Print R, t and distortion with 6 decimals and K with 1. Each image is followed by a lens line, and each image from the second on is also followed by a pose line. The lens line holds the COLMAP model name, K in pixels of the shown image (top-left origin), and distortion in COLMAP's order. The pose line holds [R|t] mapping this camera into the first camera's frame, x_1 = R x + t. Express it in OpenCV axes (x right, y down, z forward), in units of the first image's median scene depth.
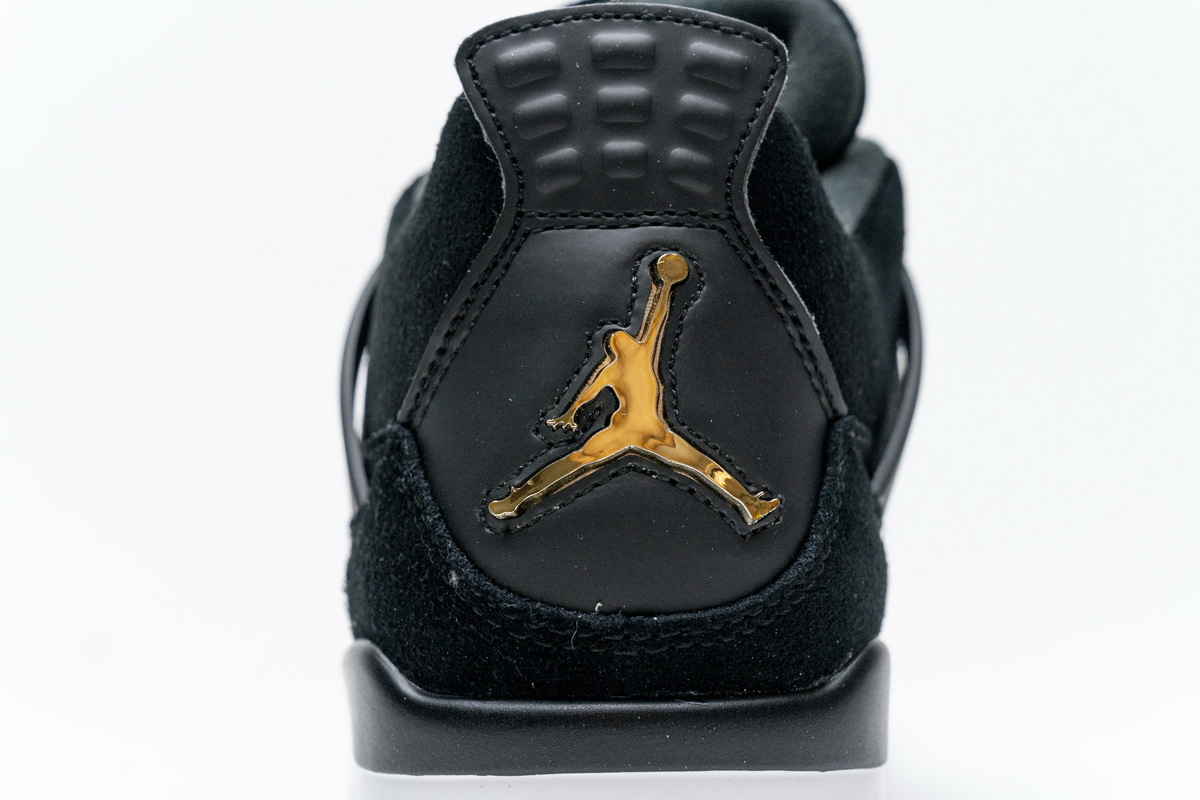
lens RADIAL K [[3006.7, 0, 599.6], [0, 3006.7, 402.6], [0, 0, 1]] dist [-0.082279, 0.000000]
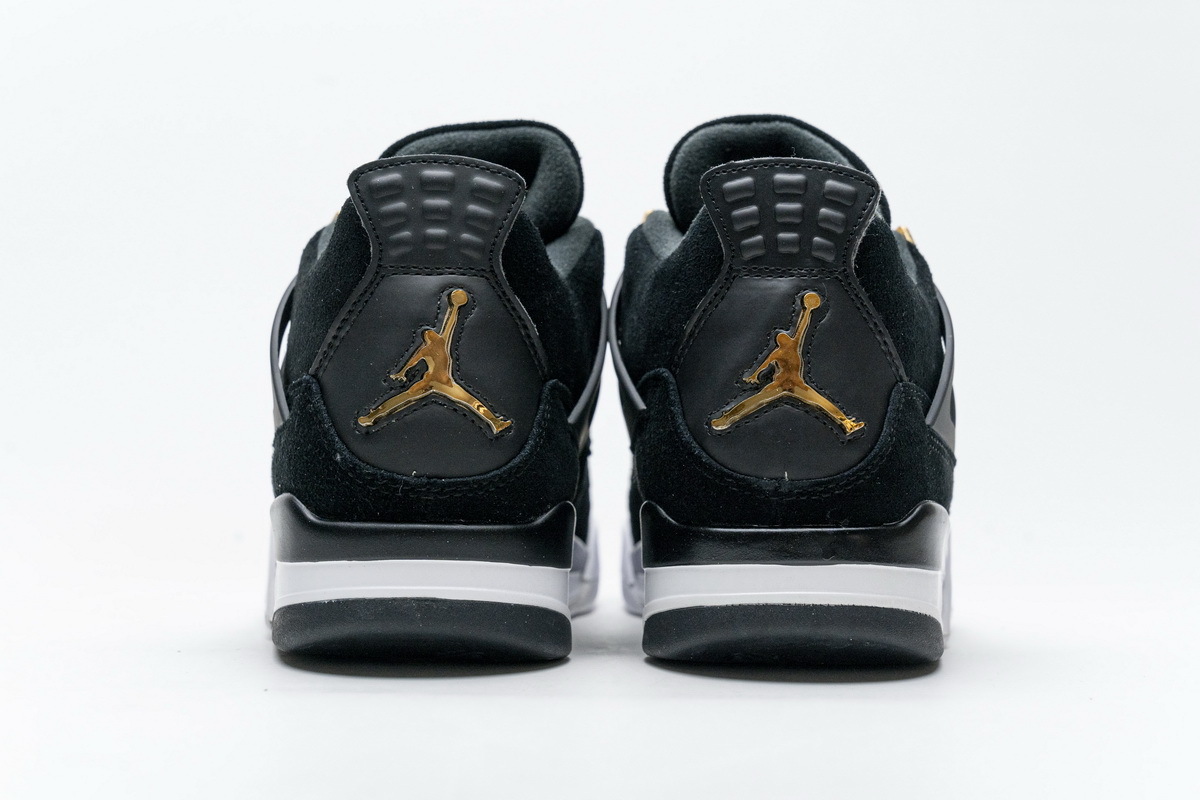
lens RADIAL K [[3006.7, 0, 604.3], [0, 3006.7, 391.7], [0, 0, 1]] dist [-0.082279, 0.000000]
pose [[0.998014, 0.033343, 0.053443, 0.015941], [-0.033547, 0.999433, 0.002936, 0.005881], [-0.053315, -0.004723, 0.998567, -0.886991]]
